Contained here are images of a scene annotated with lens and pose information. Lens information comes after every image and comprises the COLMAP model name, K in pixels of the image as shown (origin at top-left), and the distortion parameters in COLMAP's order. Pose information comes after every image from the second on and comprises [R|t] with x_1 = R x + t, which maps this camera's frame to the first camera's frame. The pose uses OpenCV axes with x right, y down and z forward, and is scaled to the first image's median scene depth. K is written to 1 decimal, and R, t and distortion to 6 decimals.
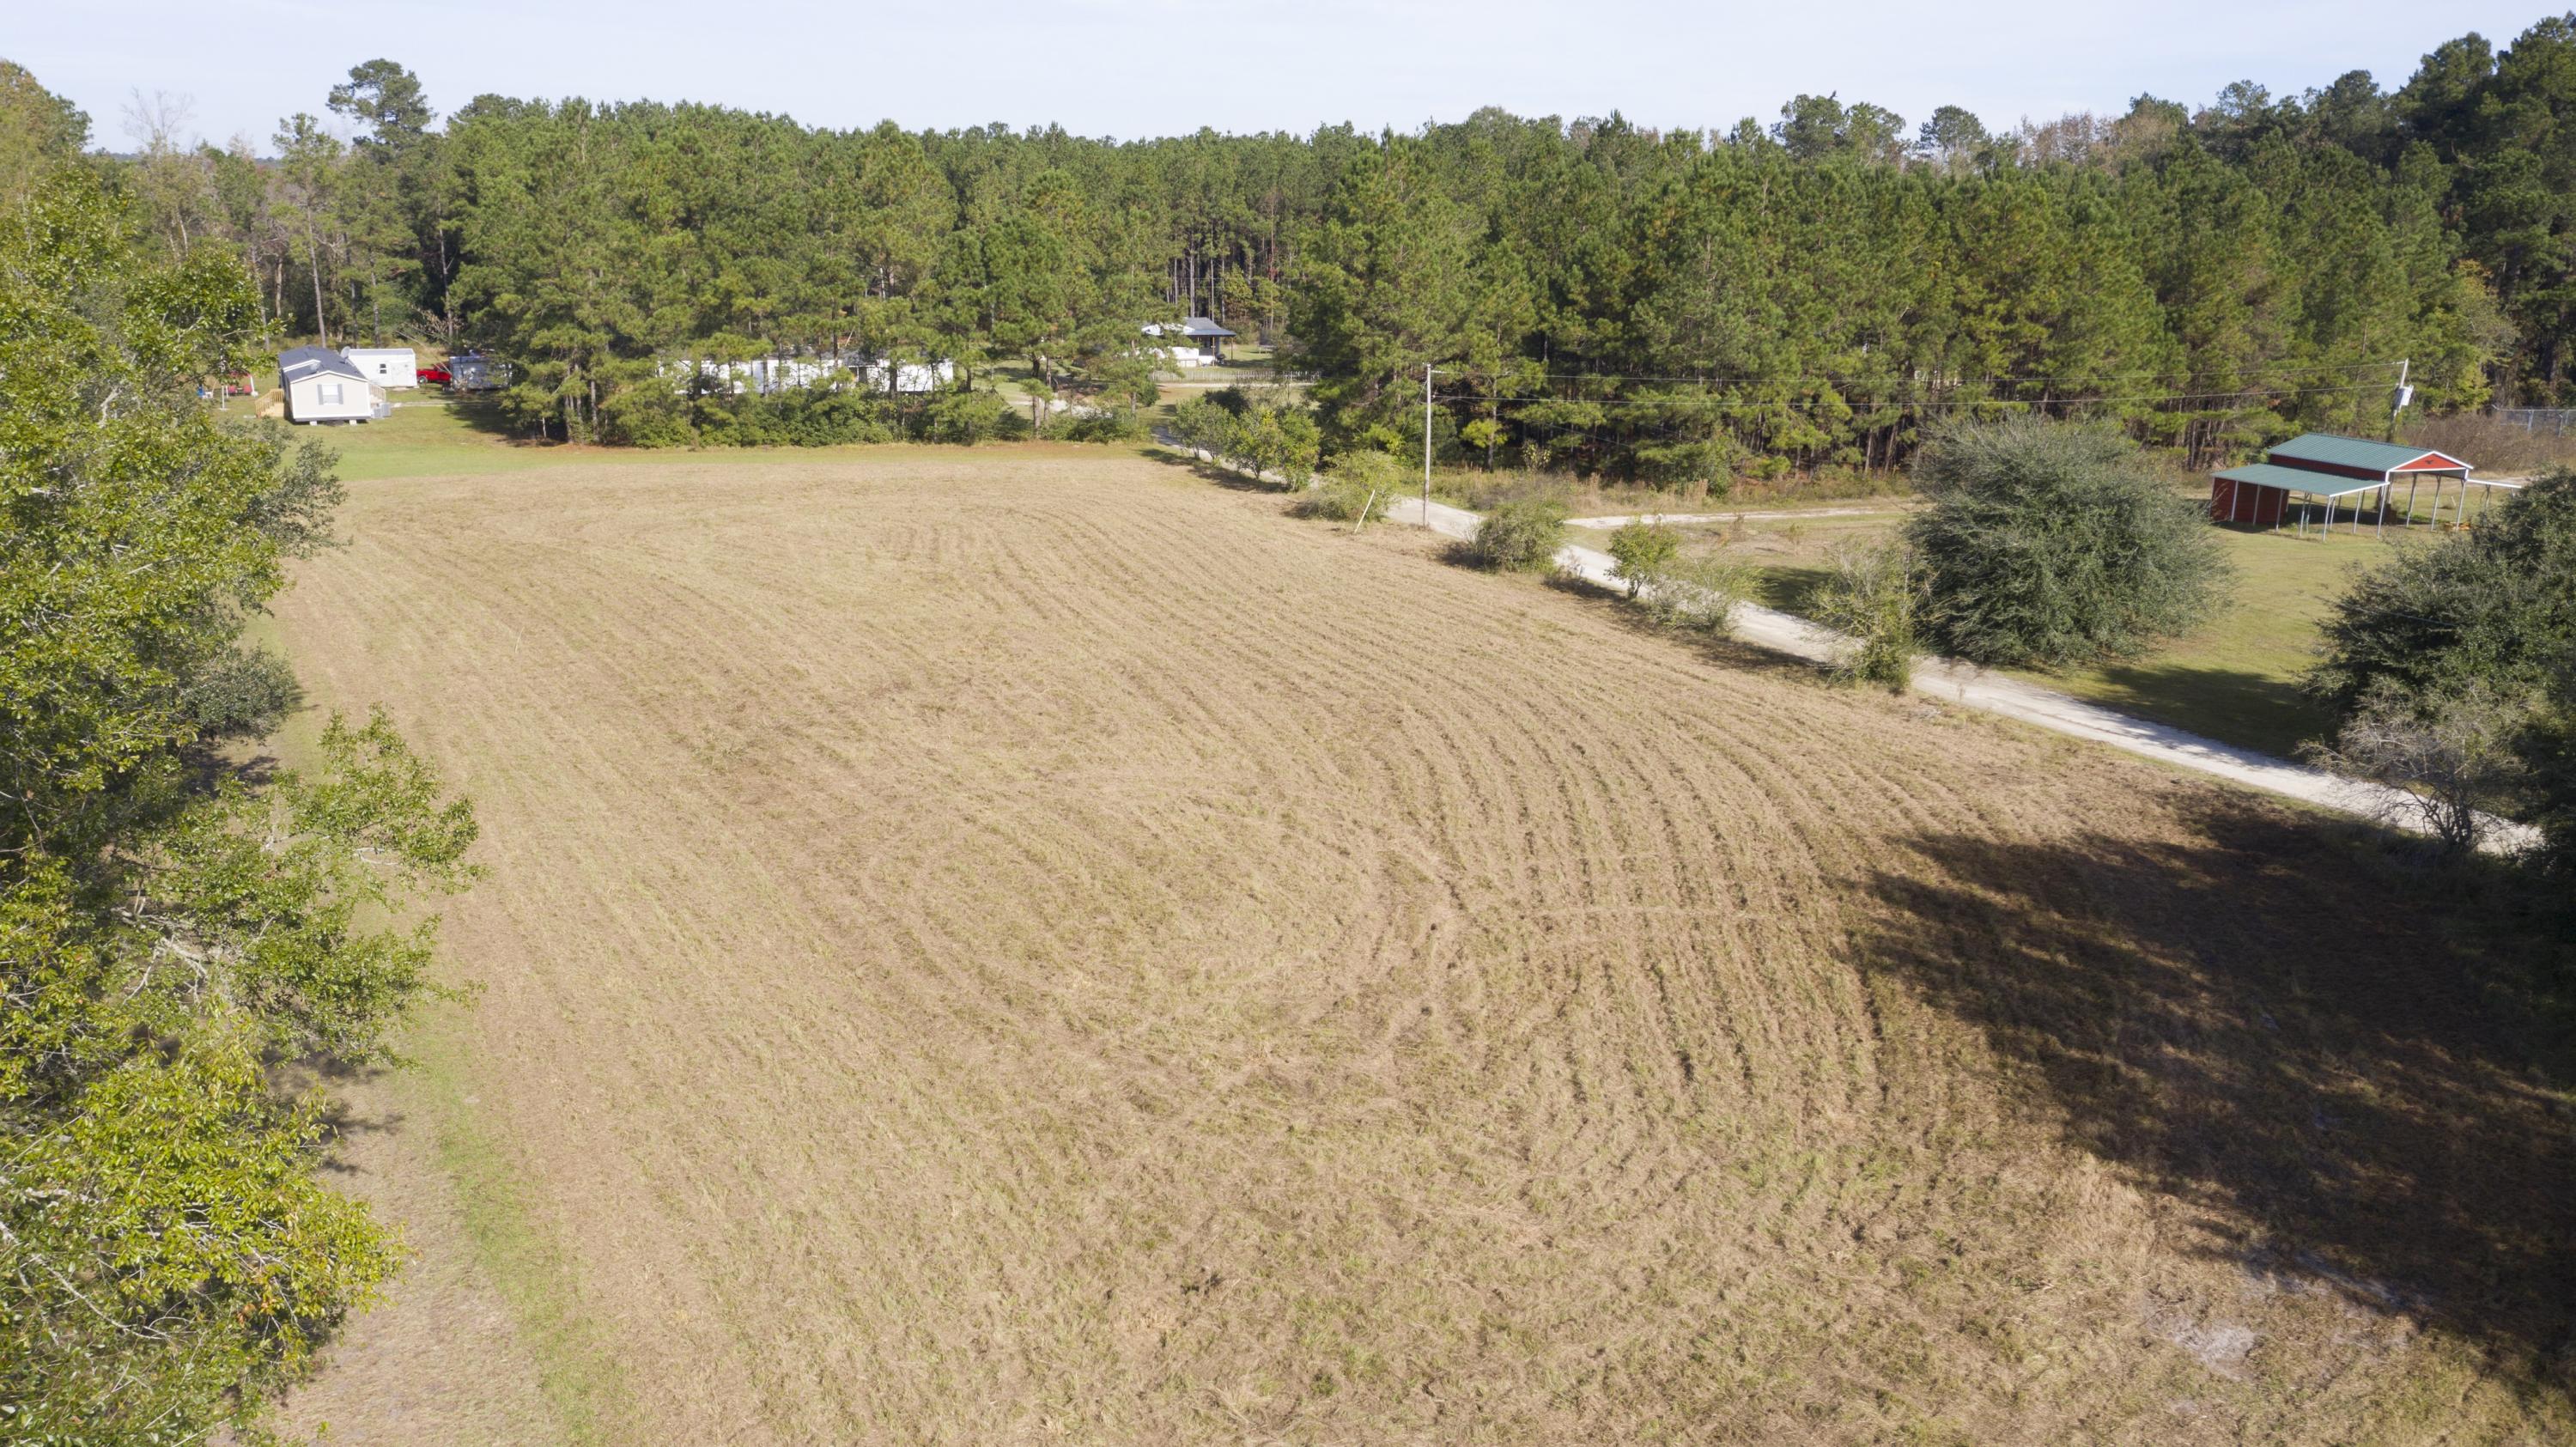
lens RADIAL K [[2057.9, 0, 1280.6], [0, 2057.9, 730.7], [0, 0, 1]] dist [-0.004389, 0.015614]
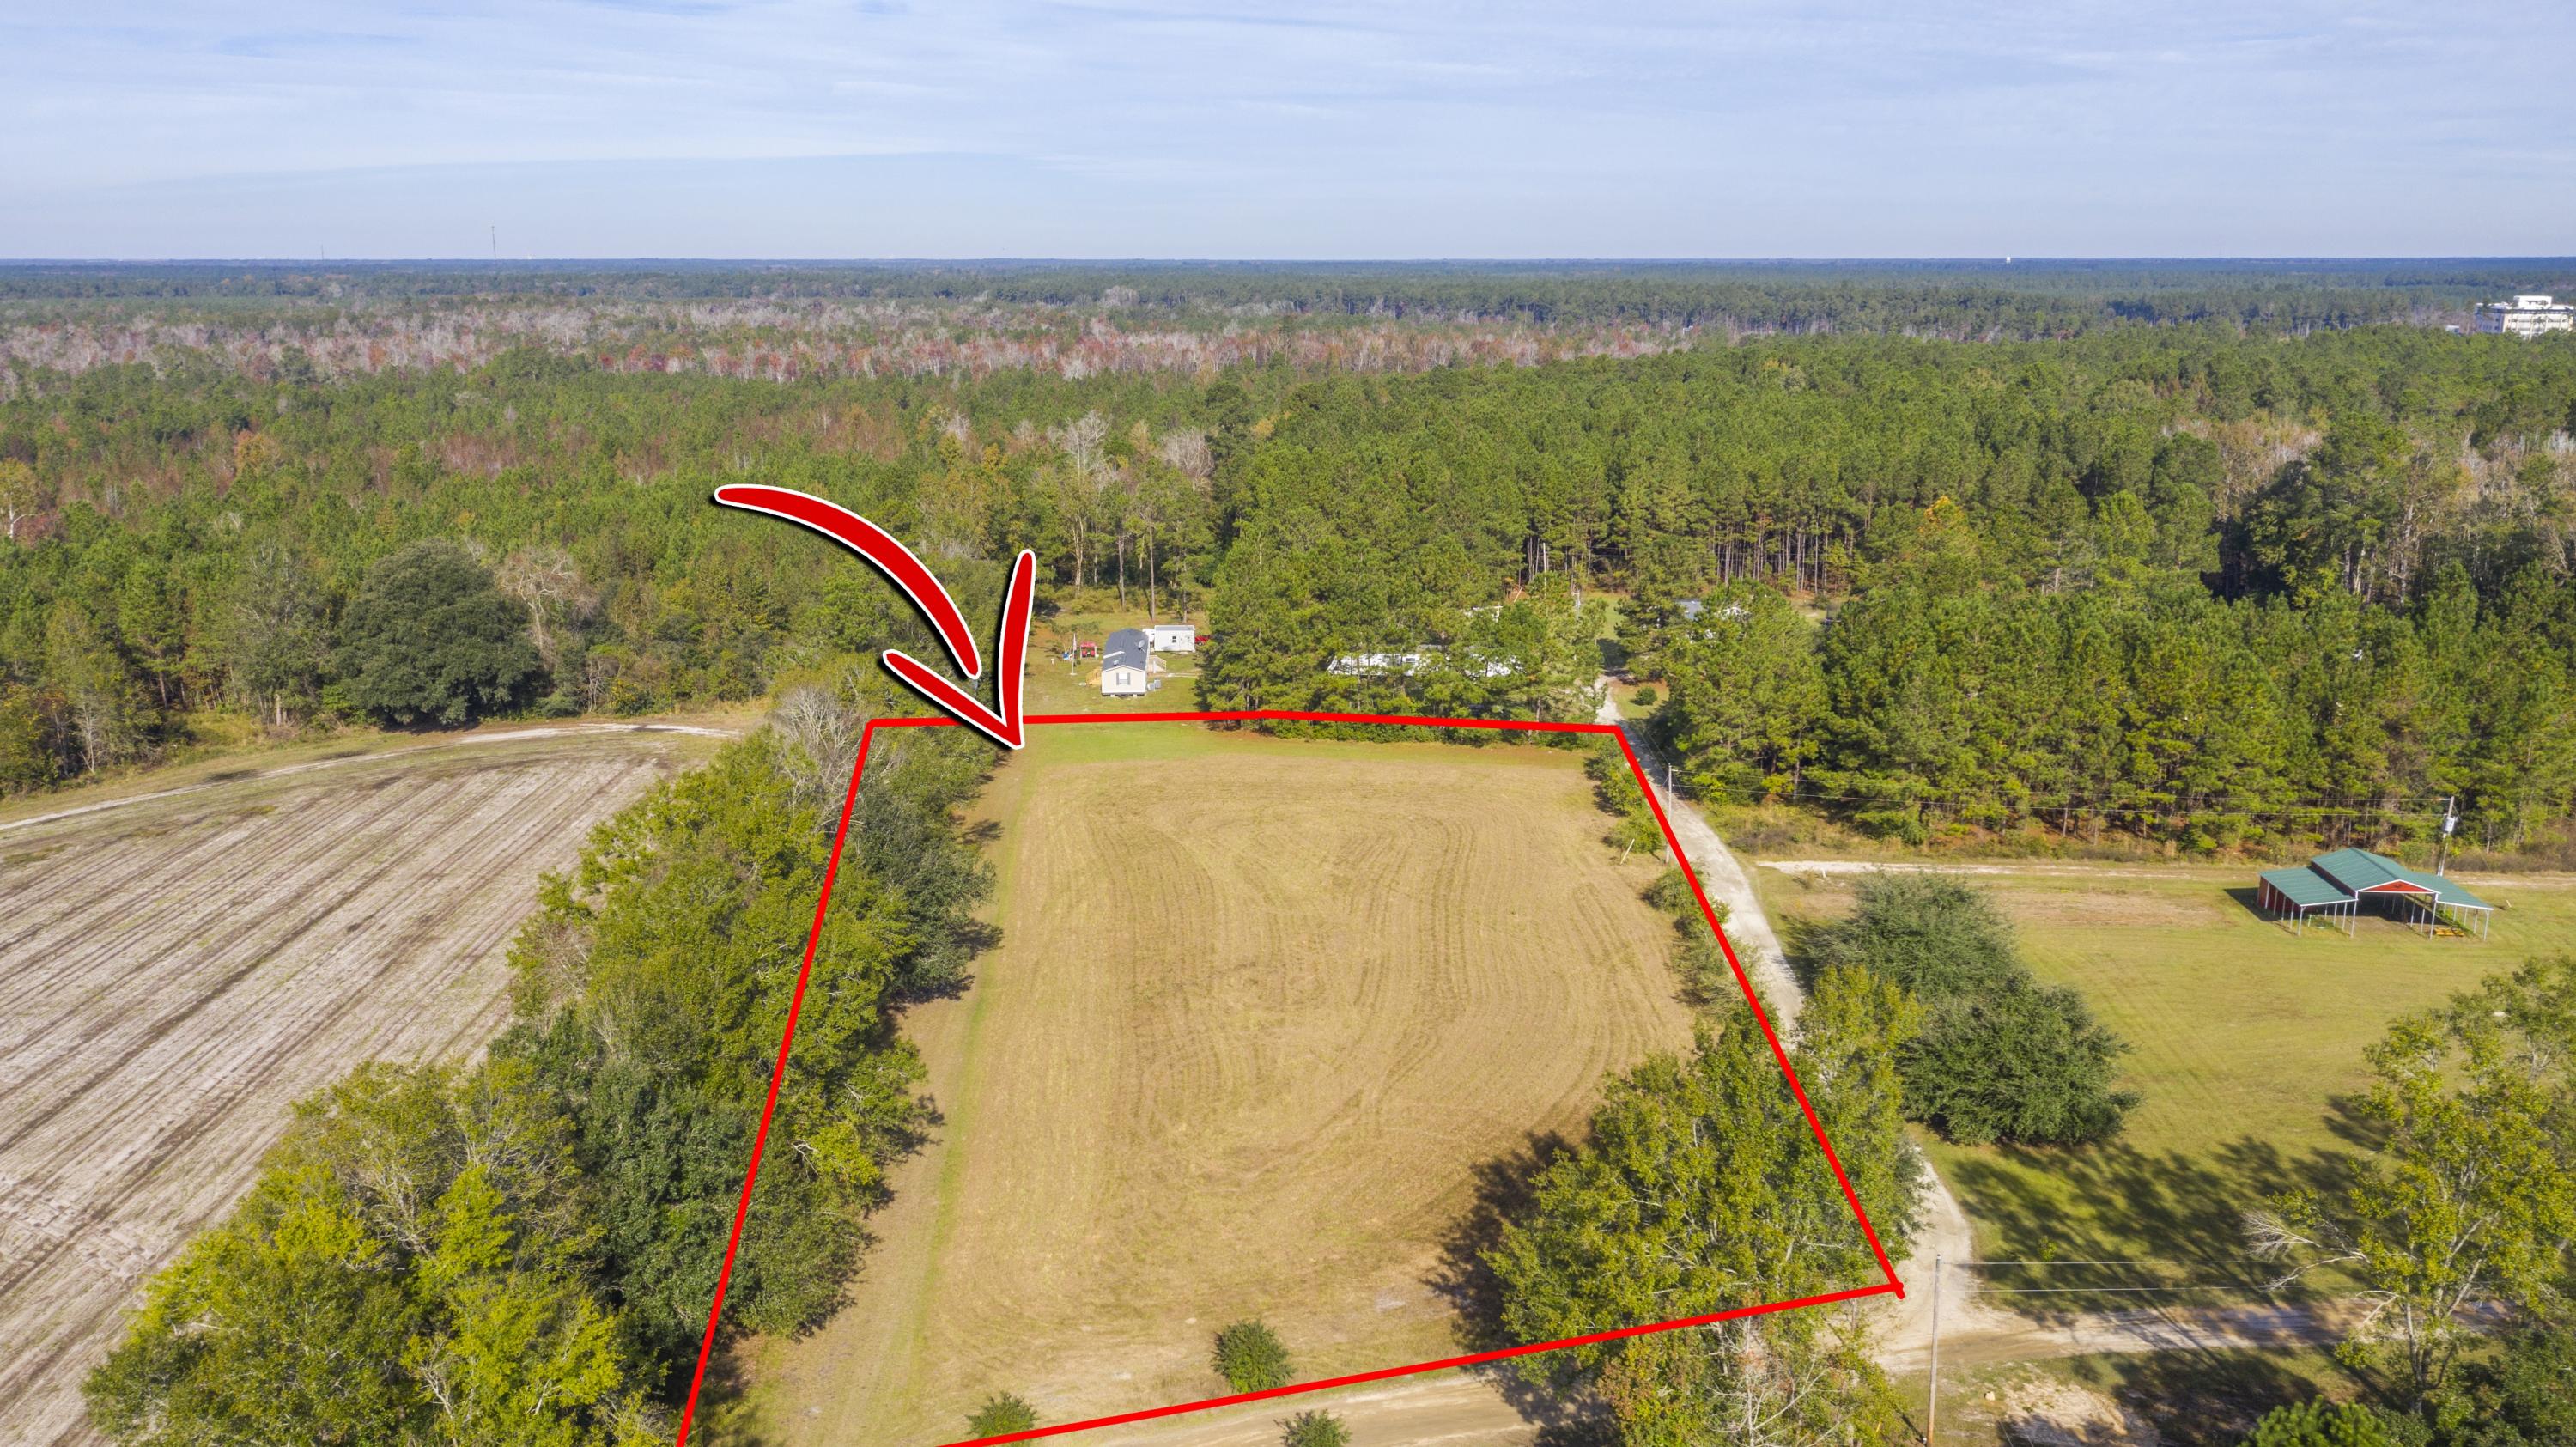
lens RADIAL K [[2057.9, 0, 1280.6], [0, 2057.9, 730.7], [0, 0, 1]] dist [-0.004389, 0.015614]
pose [[0.906398, 0.074879, -0.415735, 0.391989], [-0.088372, 0.995999, -0.013280, -0.132667], [0.413078, 0.048776, 0.909389, -0.505603]]
